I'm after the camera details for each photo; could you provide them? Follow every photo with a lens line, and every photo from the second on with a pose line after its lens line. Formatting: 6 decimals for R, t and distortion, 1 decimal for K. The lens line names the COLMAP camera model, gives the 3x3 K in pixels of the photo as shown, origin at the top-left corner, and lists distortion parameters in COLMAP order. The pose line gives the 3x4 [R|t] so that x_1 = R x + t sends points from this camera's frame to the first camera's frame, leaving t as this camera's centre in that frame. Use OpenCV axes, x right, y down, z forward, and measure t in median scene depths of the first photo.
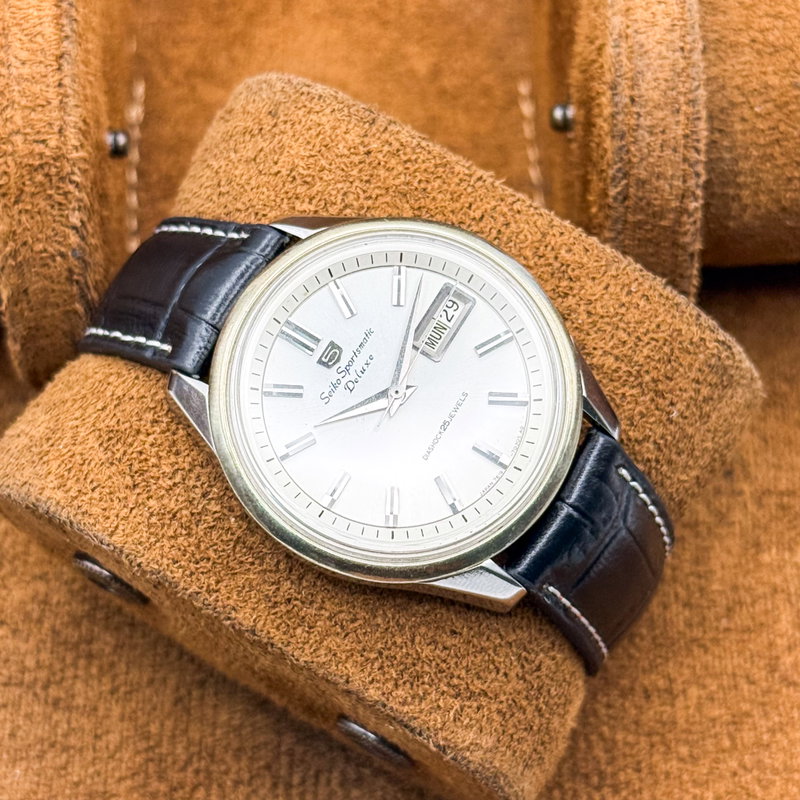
lens RADIAL K [[2388.5, 0, 400.0], [0, 2388.5, 400.0], [0, 0, 1]] dist [0.220518, 0.601840]
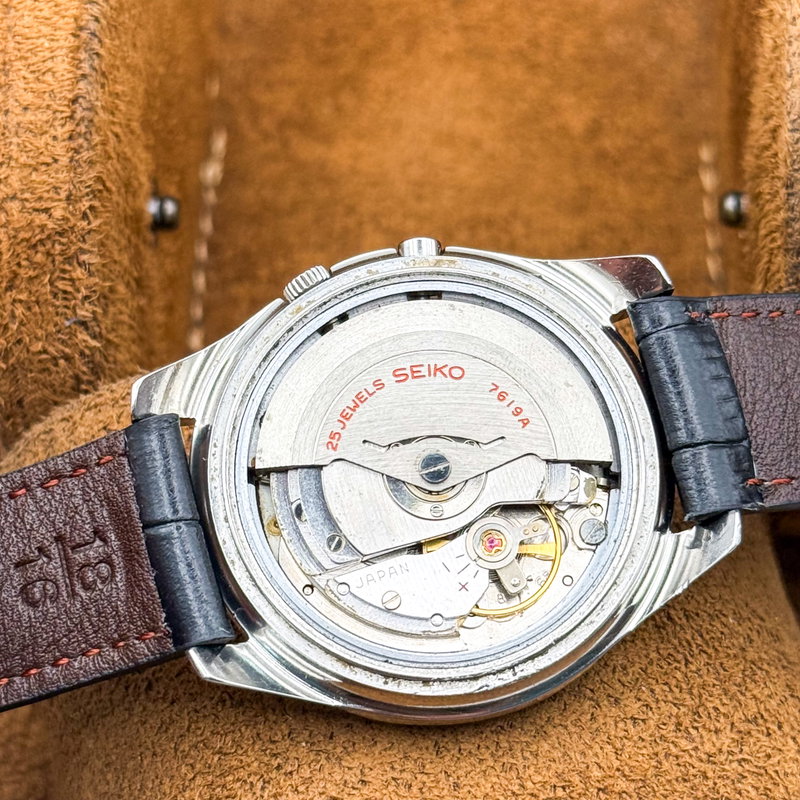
lens RADIAL K [[2595.4, 0, 374.8], [0, 2595.4, 397.9], [0, 0, 1]] dist [0.230242, -0.106952]
pose [[0.994227, 0.038880, -0.100010, 0.040501], [-0.041650, 0.998800, -0.025766, -0.030438], [0.098888, 0.029782, 0.994653, 0.185357]]
